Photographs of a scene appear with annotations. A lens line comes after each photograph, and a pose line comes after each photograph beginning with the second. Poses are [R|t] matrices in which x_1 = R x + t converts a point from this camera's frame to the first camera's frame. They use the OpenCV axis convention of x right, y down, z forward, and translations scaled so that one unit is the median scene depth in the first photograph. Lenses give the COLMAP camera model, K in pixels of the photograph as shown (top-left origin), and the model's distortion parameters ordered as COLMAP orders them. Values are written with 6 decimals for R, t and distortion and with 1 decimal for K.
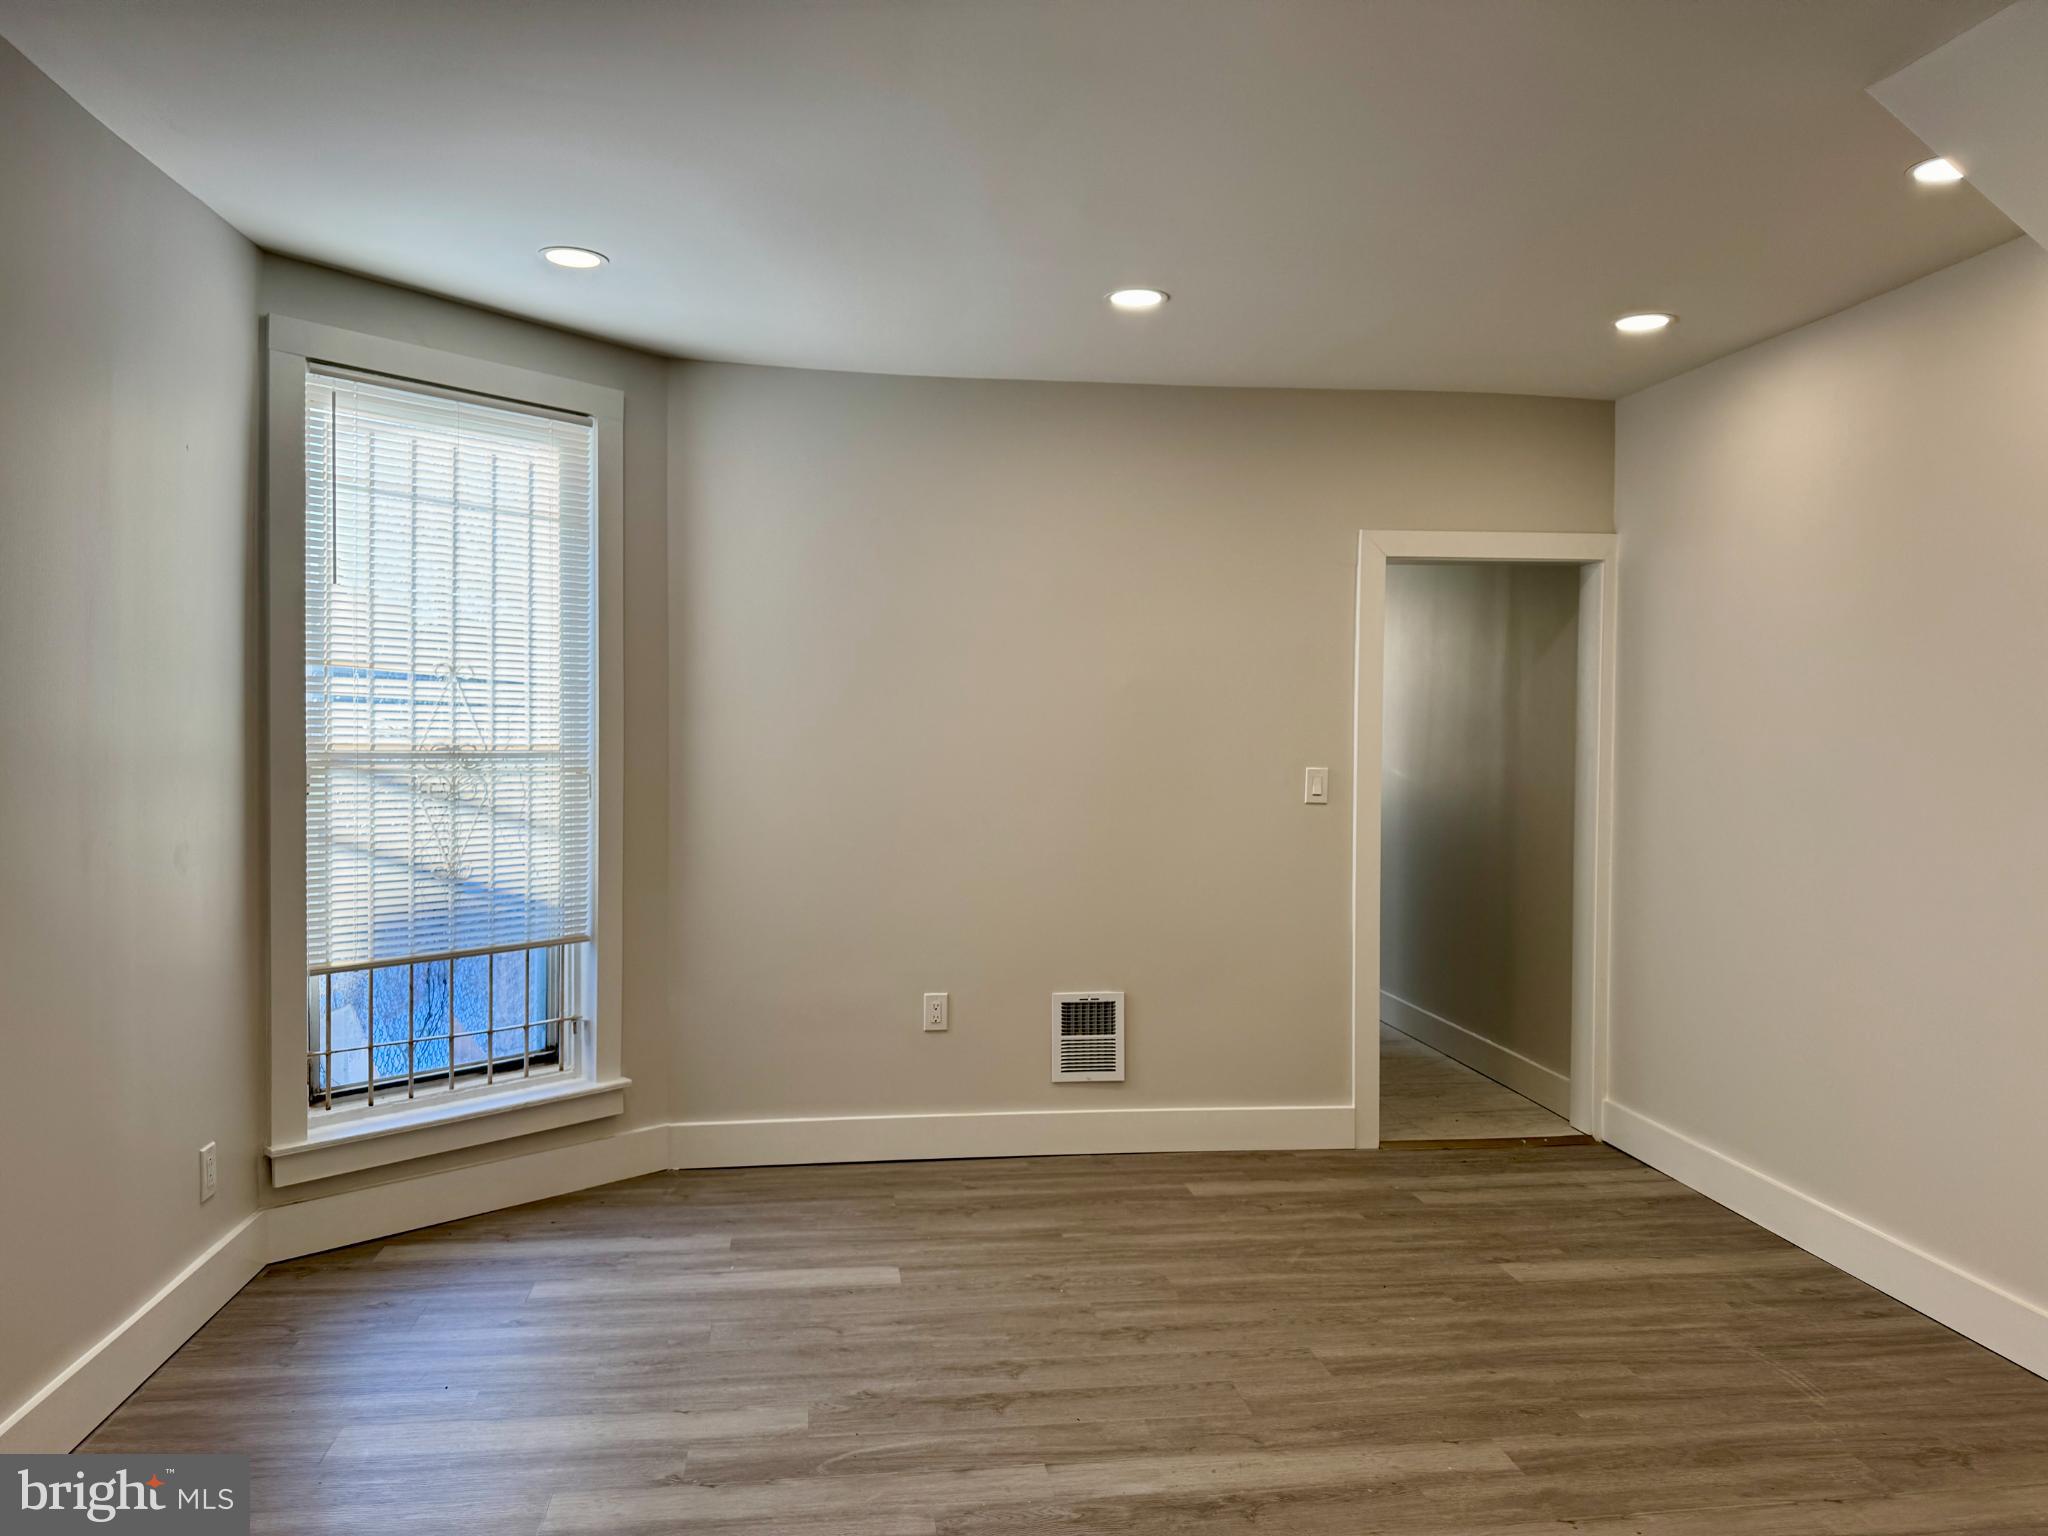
lens RADIAL K [[1457.5, 0, 1037.9], [0, 1457.5, 767.7], [0, 0, 1]] dist [0.050578, -0.048153]
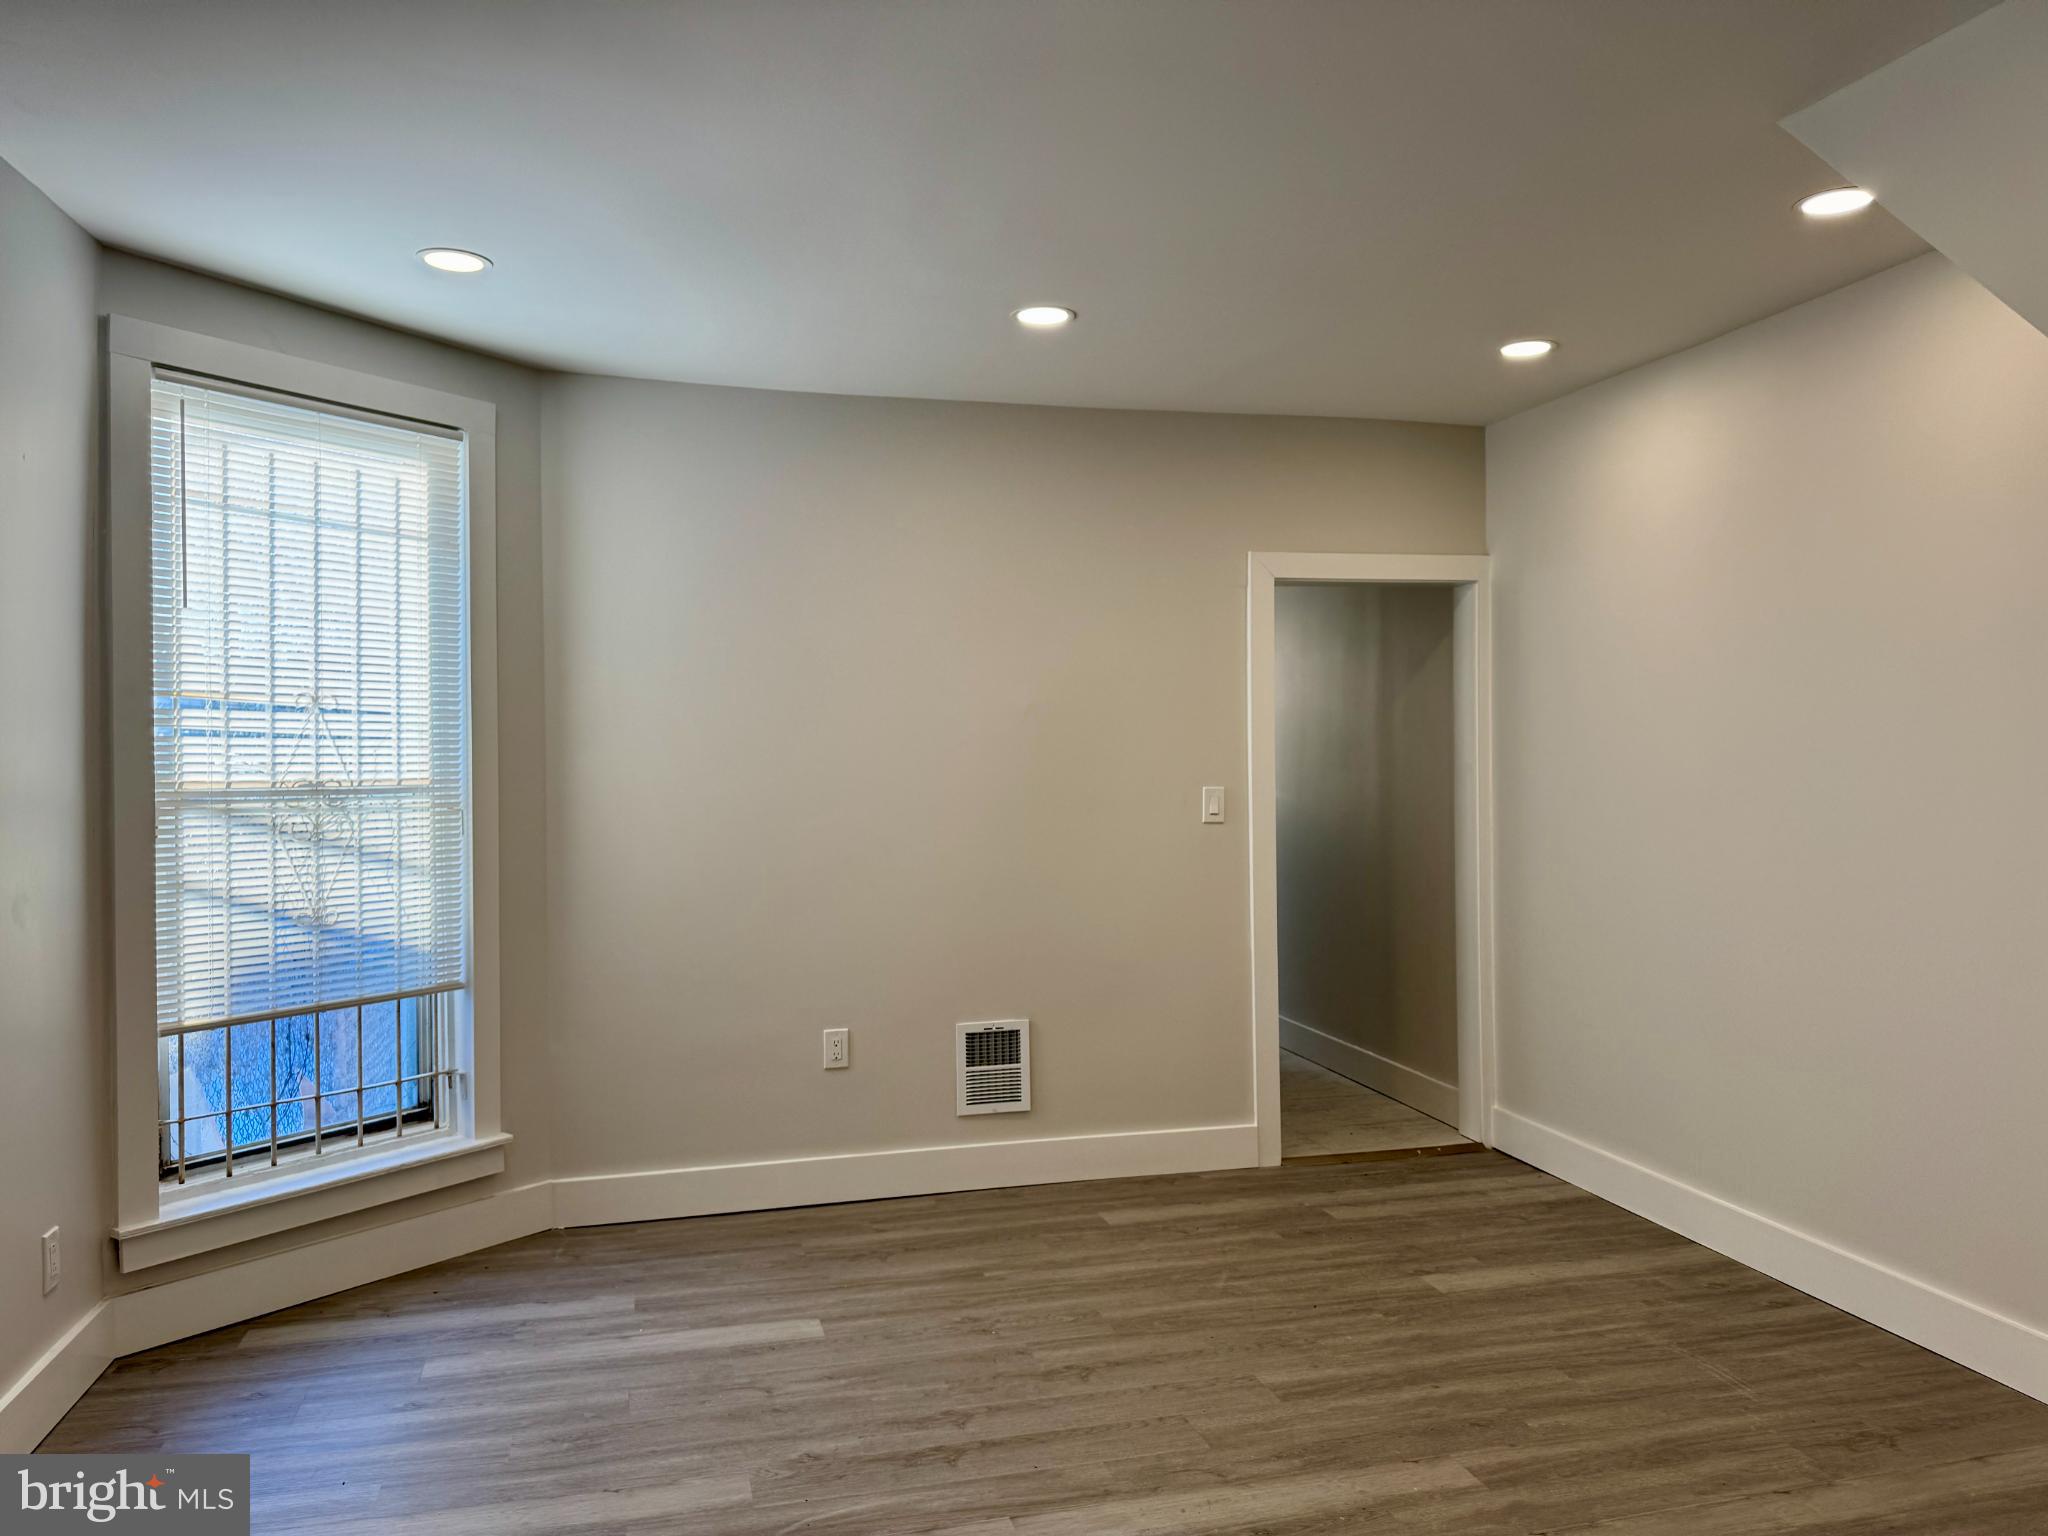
lens RADIAL K [[1457.5, 0, 1040.2], [0, 1457.5, 763.8], [0, 0, 1]] dist [0.050578, -0.048153]
pose [[0.992870, -0.018299, 0.117789, -0.061857], [0.020856, 0.999572, -0.020517, 0.002748], [-0.117363, 0.022827, 0.992827, 0.027445]]
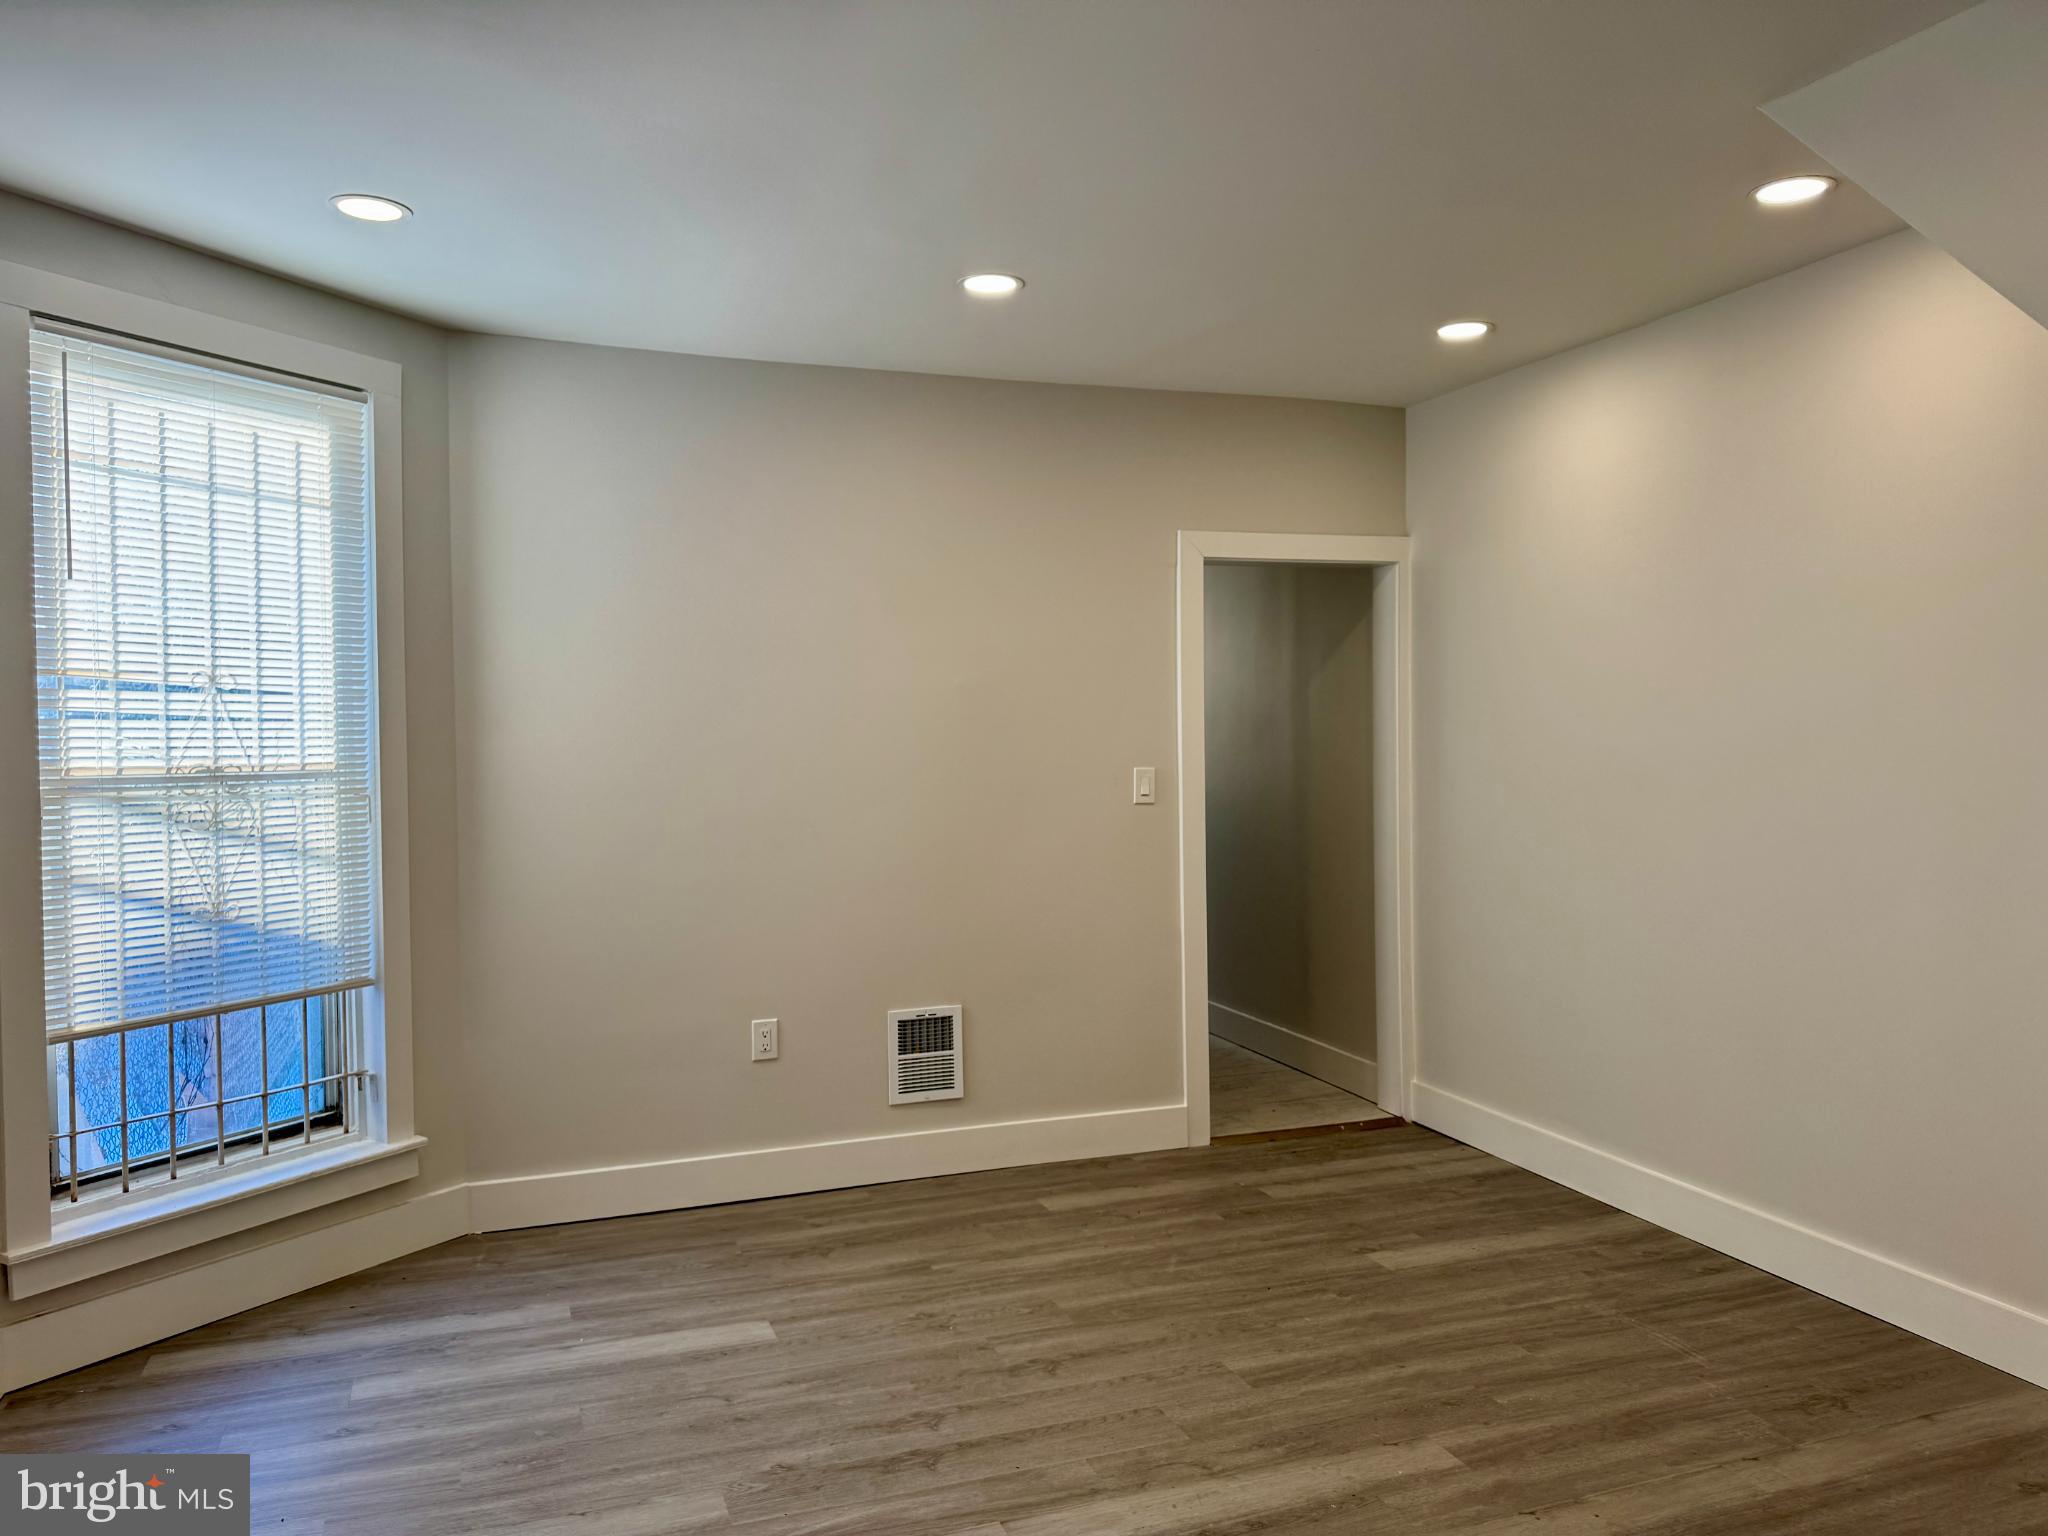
lens RADIAL K [[1457.5, 0, 1030.8], [0, 1457.5, 762.0], [0, 0, 1]] dist [0.050578, -0.048153]
pose [[0.978636, -0.023850, 0.204215, -0.120772], [0.025210, 0.999674, -0.004059, -0.002551], [-0.204051, 0.009121, 0.978918, 0.061401]]
